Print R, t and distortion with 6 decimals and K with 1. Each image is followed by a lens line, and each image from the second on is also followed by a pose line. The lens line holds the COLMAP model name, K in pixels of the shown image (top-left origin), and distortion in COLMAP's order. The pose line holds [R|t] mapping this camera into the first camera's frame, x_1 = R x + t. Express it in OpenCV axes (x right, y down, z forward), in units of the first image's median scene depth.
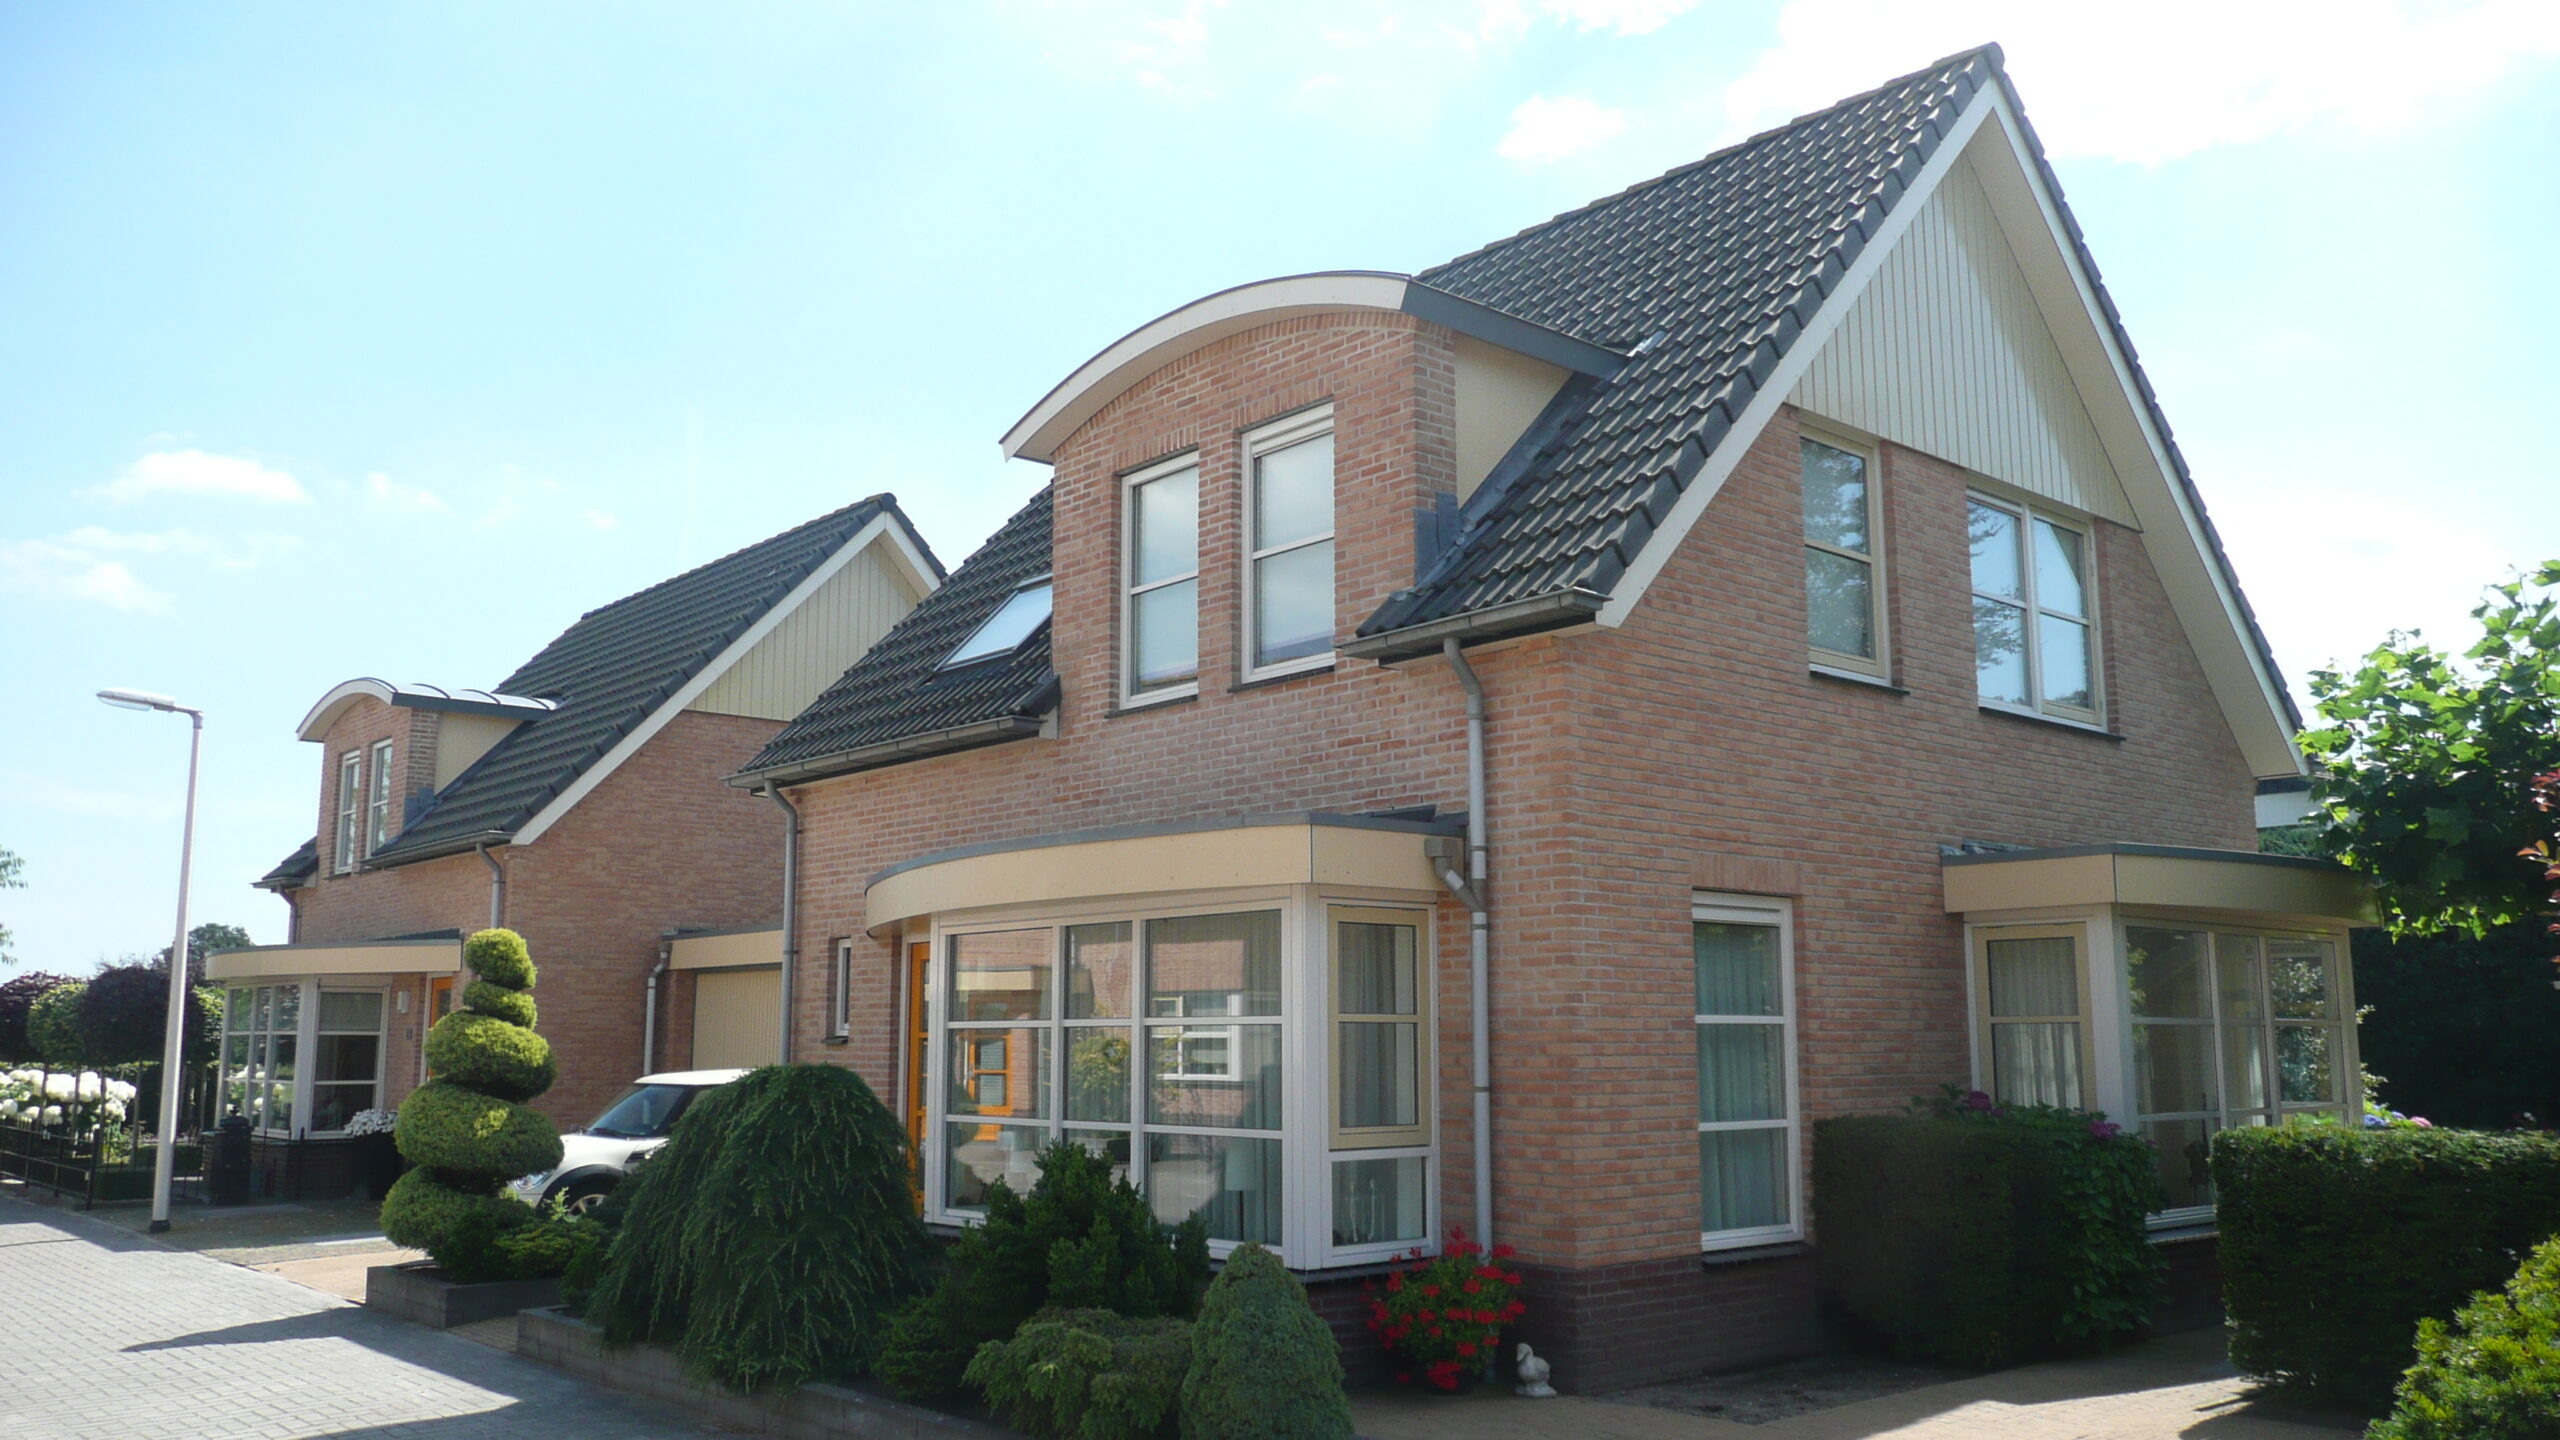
lens RADIAL K [[2045.6, 0, 1283.3], [0, 2045.6, 722.2], [0, 0, 1]] dist [0.003865, 0.002039]
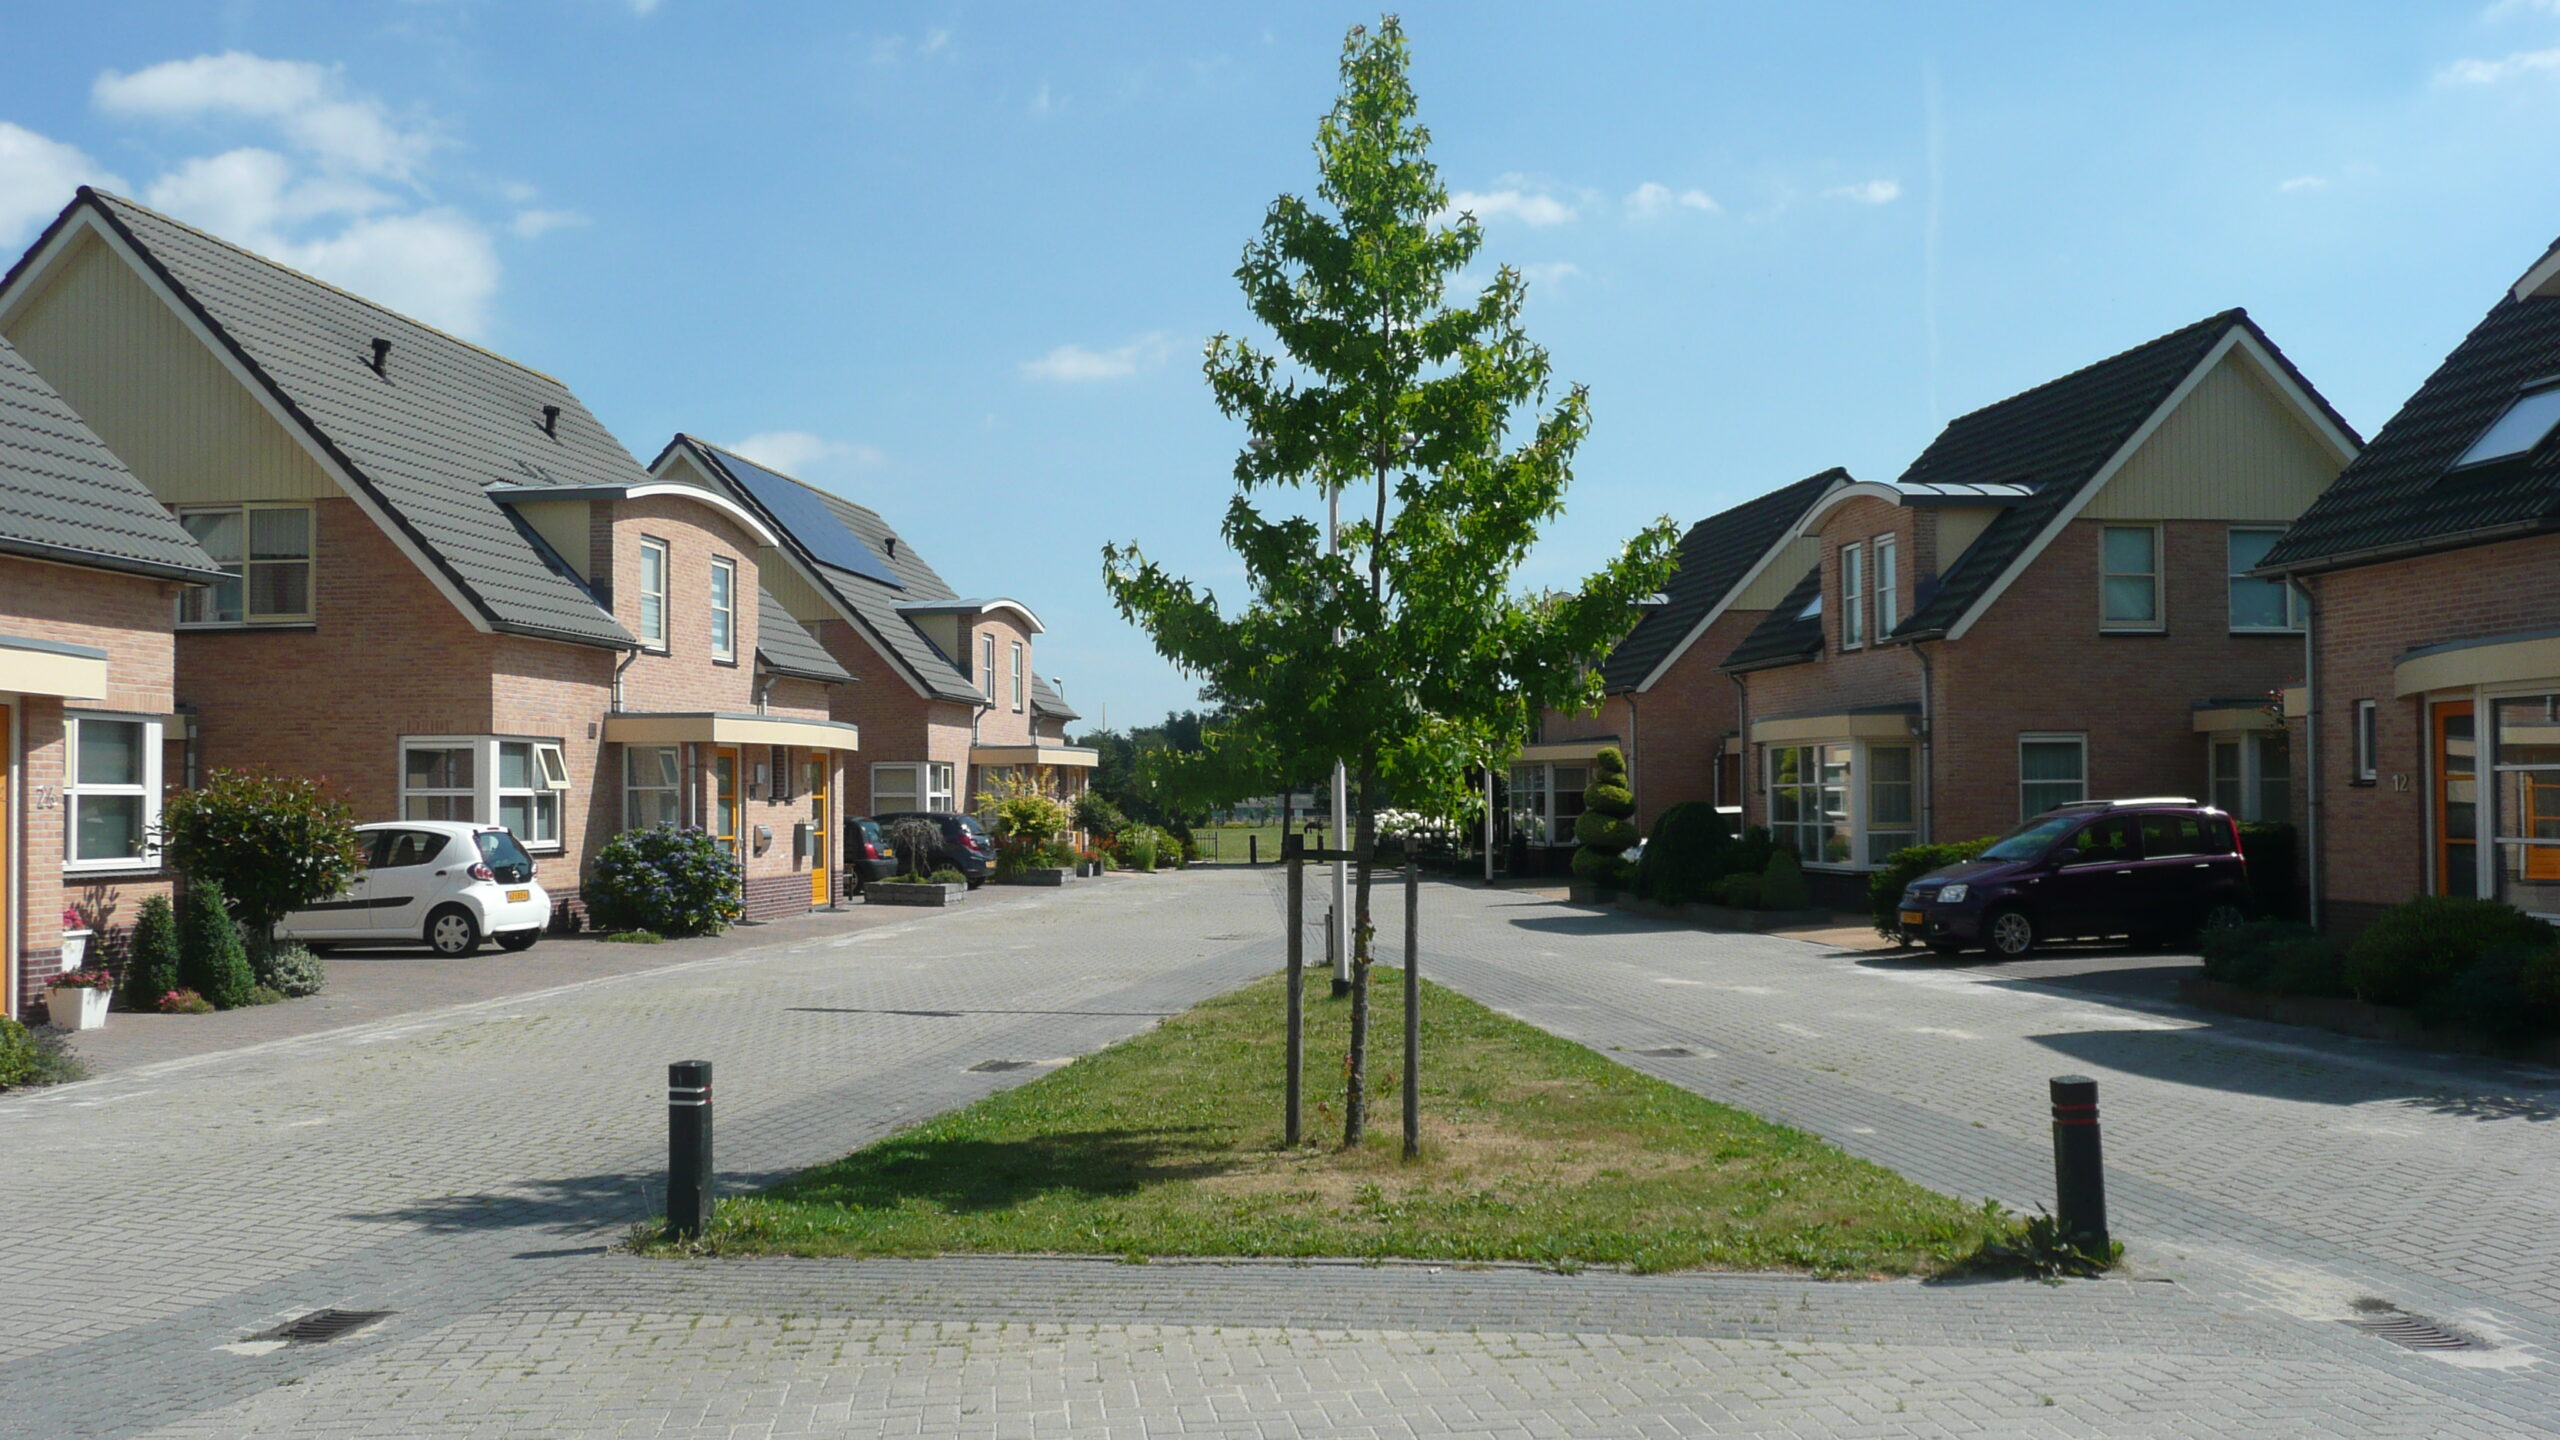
lens RADIAL K [[2180.8, 0, 1280.1], [0, 2180.8, 725.1], [0, 0, 1]] dist [-0.027797, 0.015462]
pose [[0.837695, -0.023609, -0.545628, 0.750341], [0.089625, 0.991463, 0.094700, -0.219257], [0.538734, -0.128232, 0.832660, -1.449641]]
